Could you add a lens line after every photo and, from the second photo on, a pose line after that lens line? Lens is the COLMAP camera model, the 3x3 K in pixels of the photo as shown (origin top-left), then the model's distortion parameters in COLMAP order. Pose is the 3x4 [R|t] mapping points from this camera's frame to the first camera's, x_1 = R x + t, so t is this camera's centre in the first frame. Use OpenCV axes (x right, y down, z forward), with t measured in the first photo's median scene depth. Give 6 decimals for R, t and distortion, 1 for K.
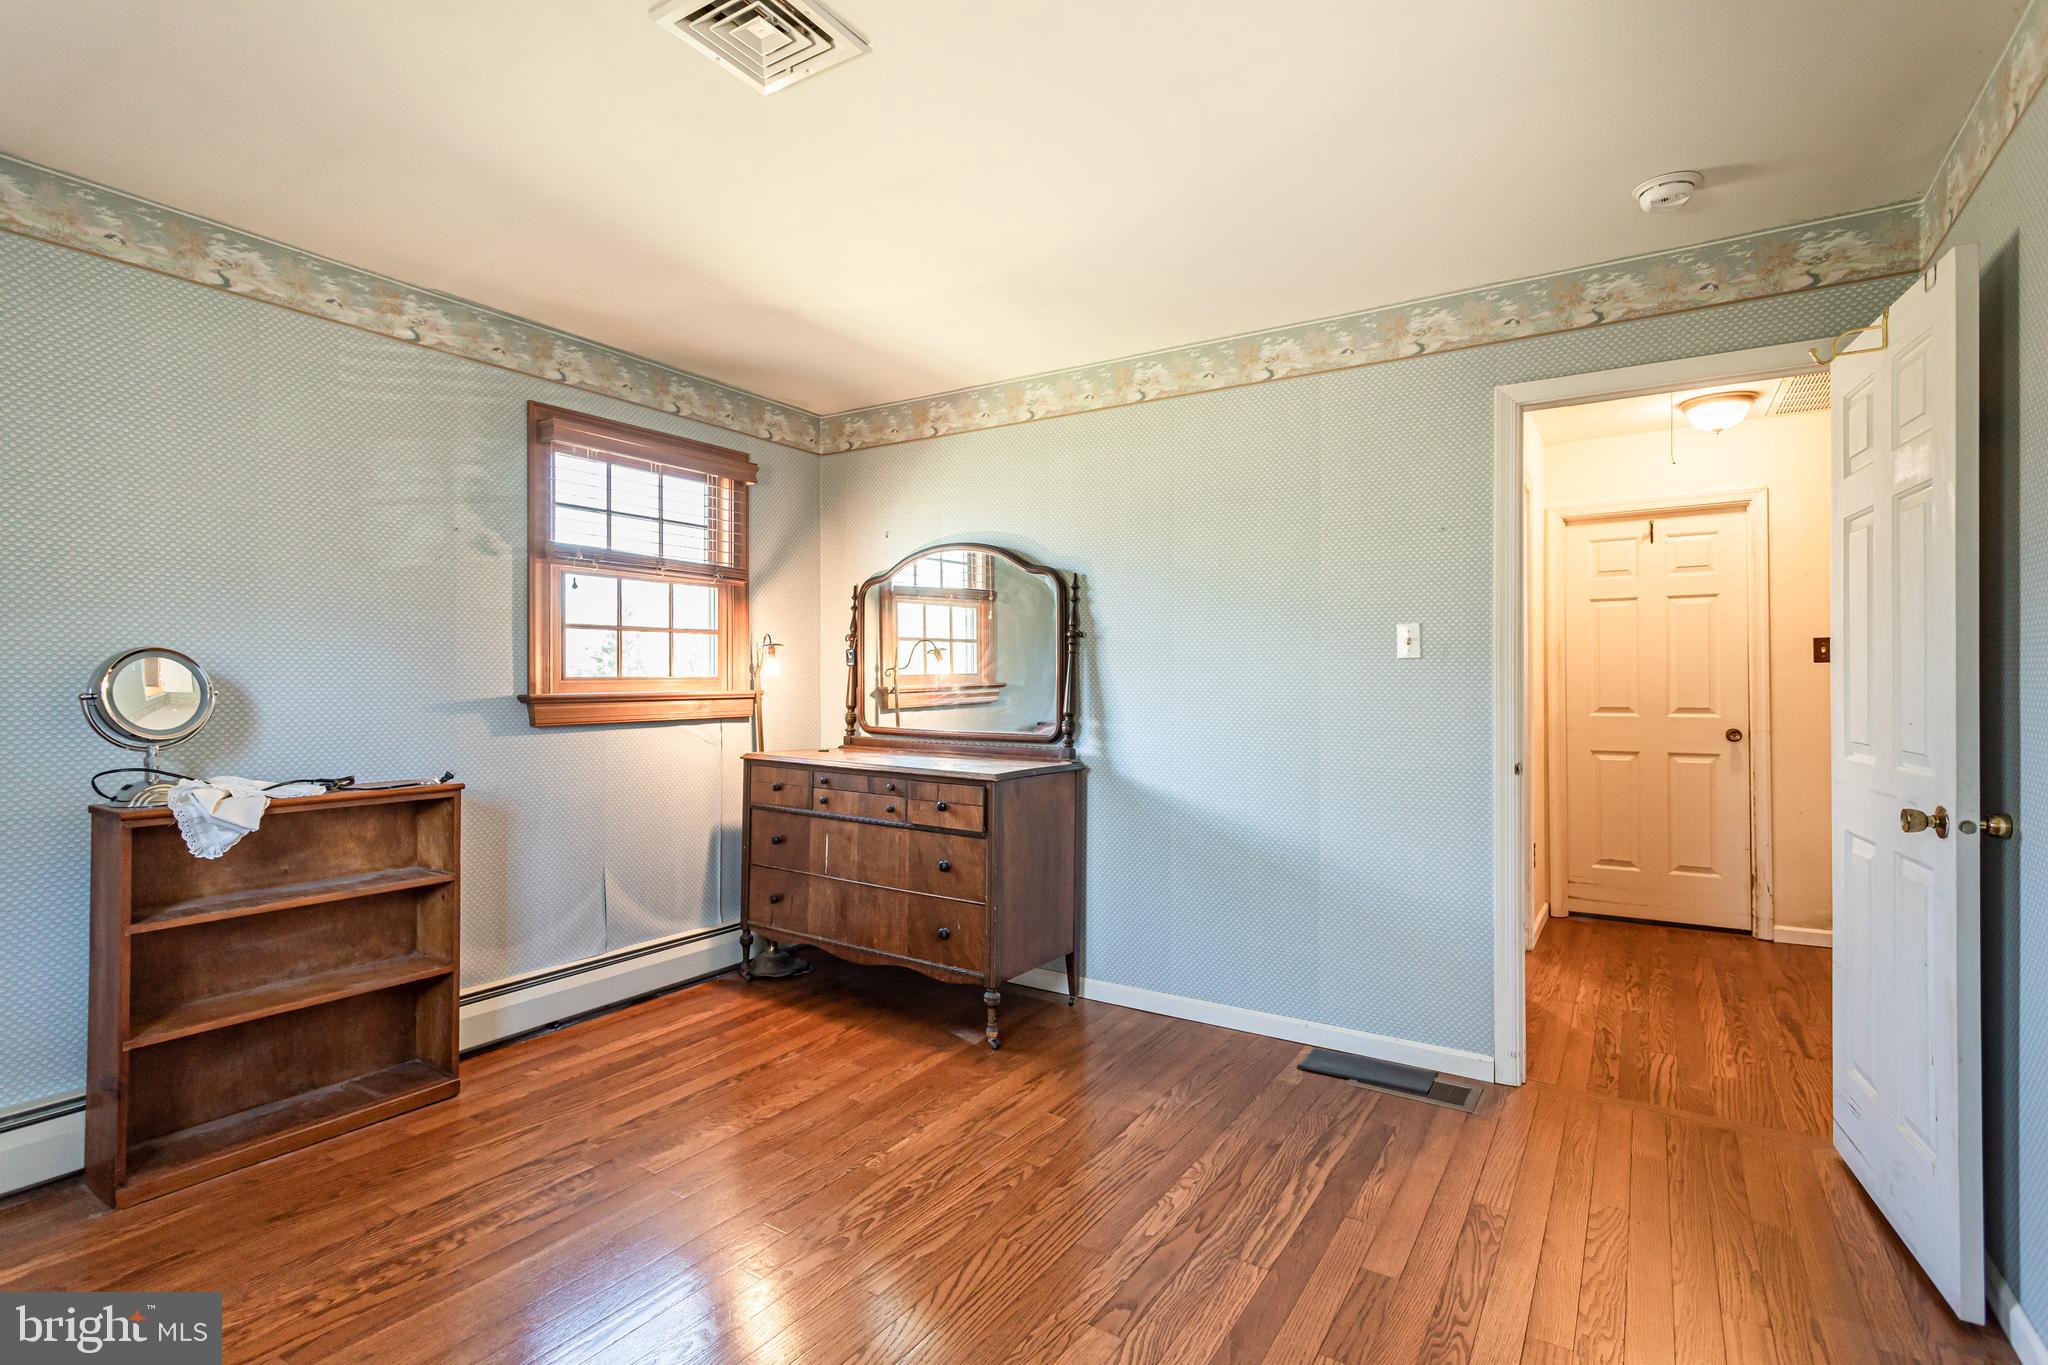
lens RADIAL K [[985.8, 0, 1016.4], [0, 985.8, 677.1], [0, 0, 1]] dist [-0.000823, -0.000052]
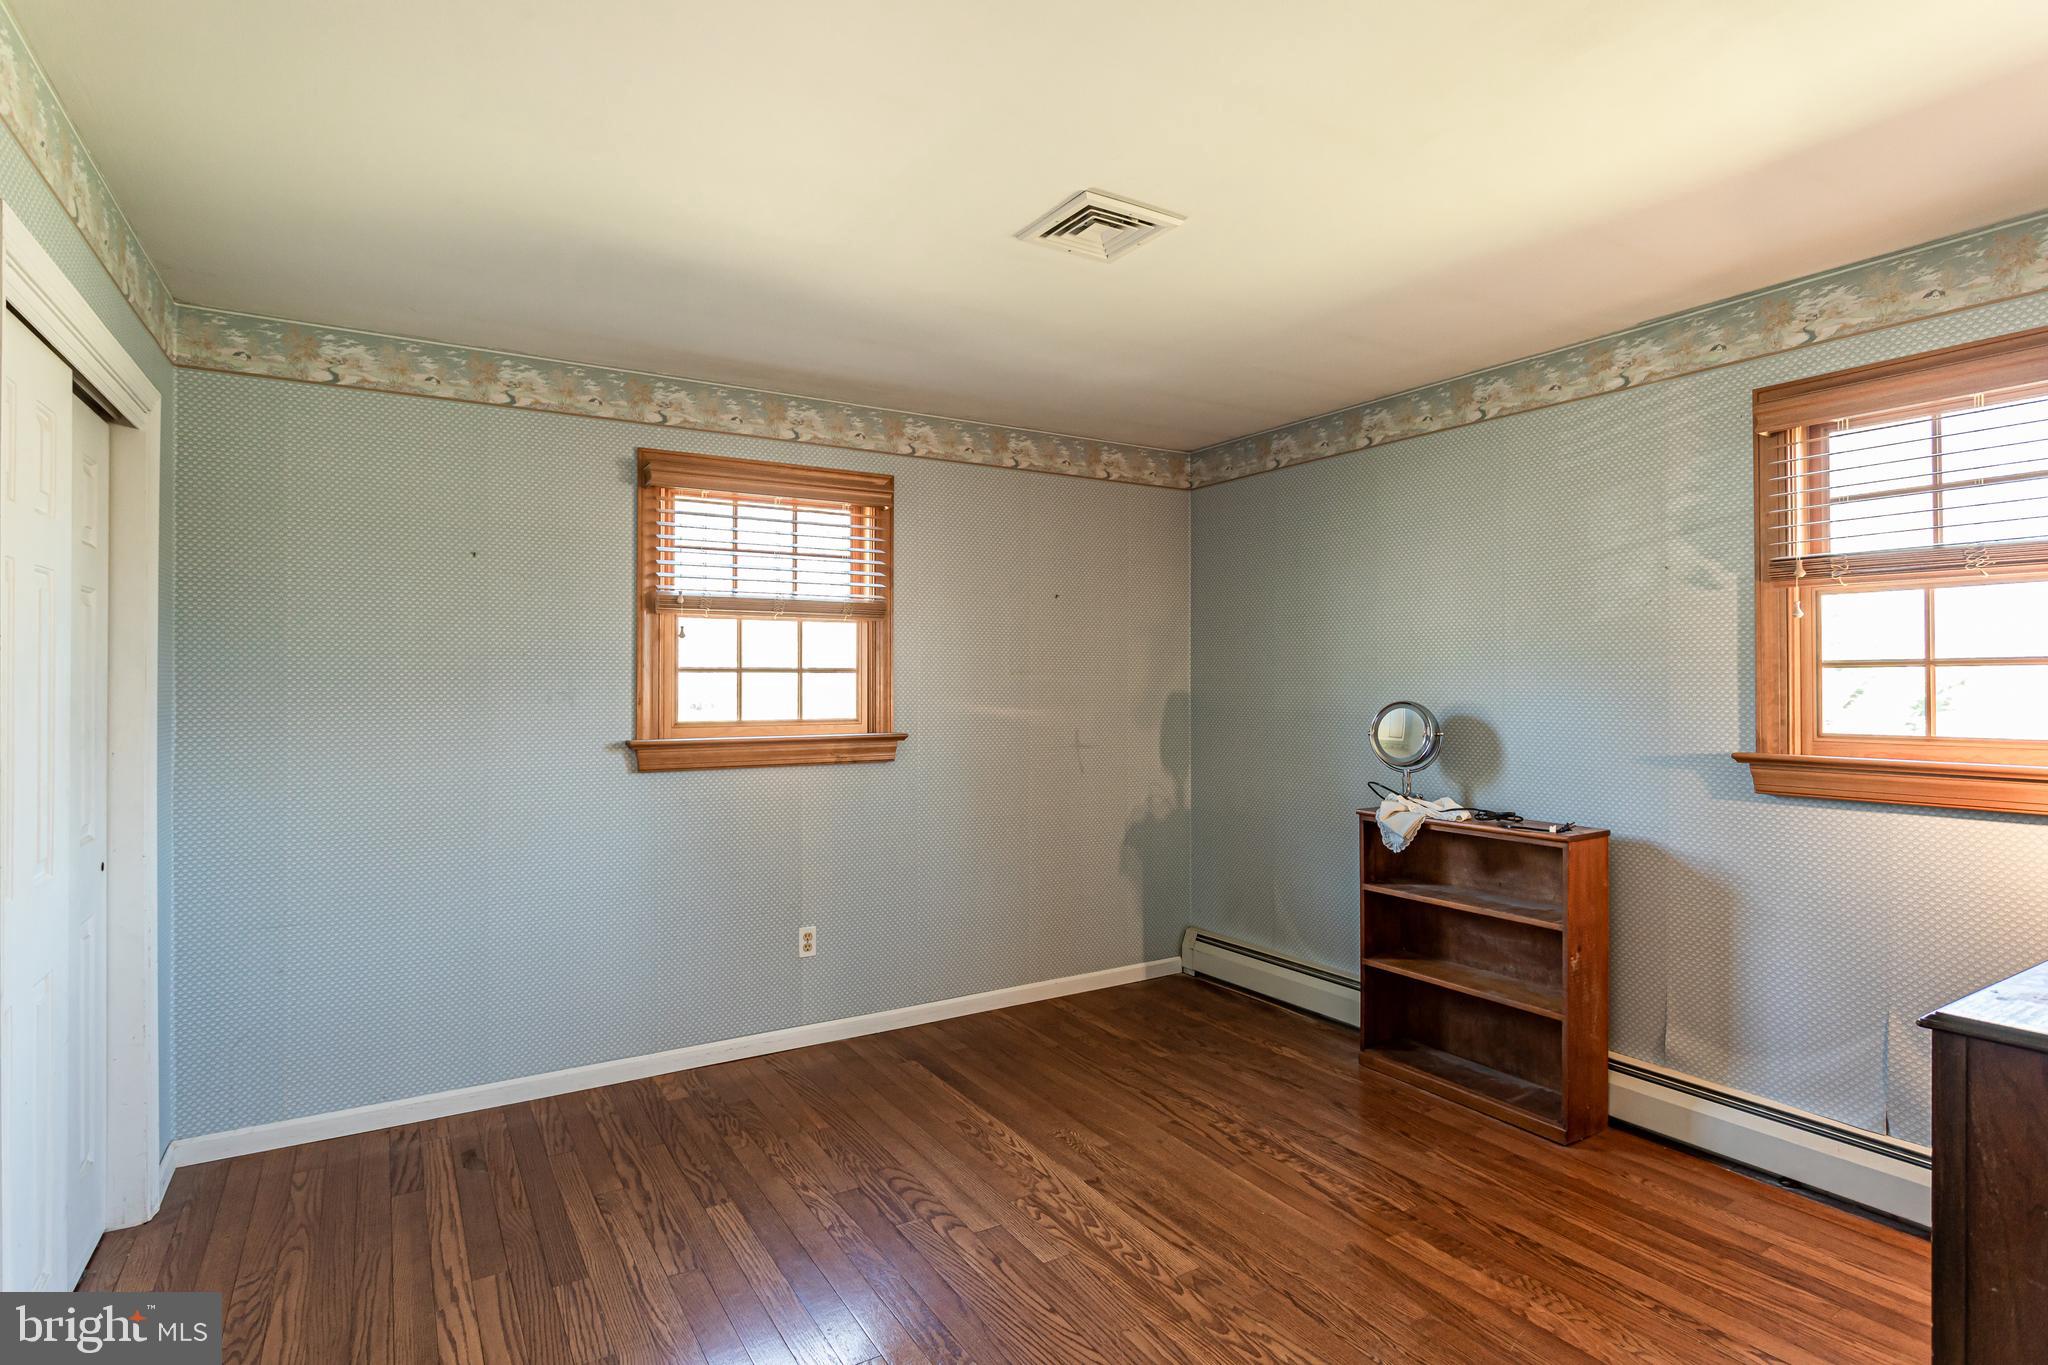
lens RADIAL K [[1074.0, 0, 1021.4], [0, 1074.0, 679.3], [0, 0, 1]] dist [0.003956, 0.000859]
pose [[-0.443845, 0.002693, -0.896099, 0.619715], [0.007259, 0.999973, -0.000590, -0.051574], [0.896074, -0.006766, -0.443853, 0.932663]]
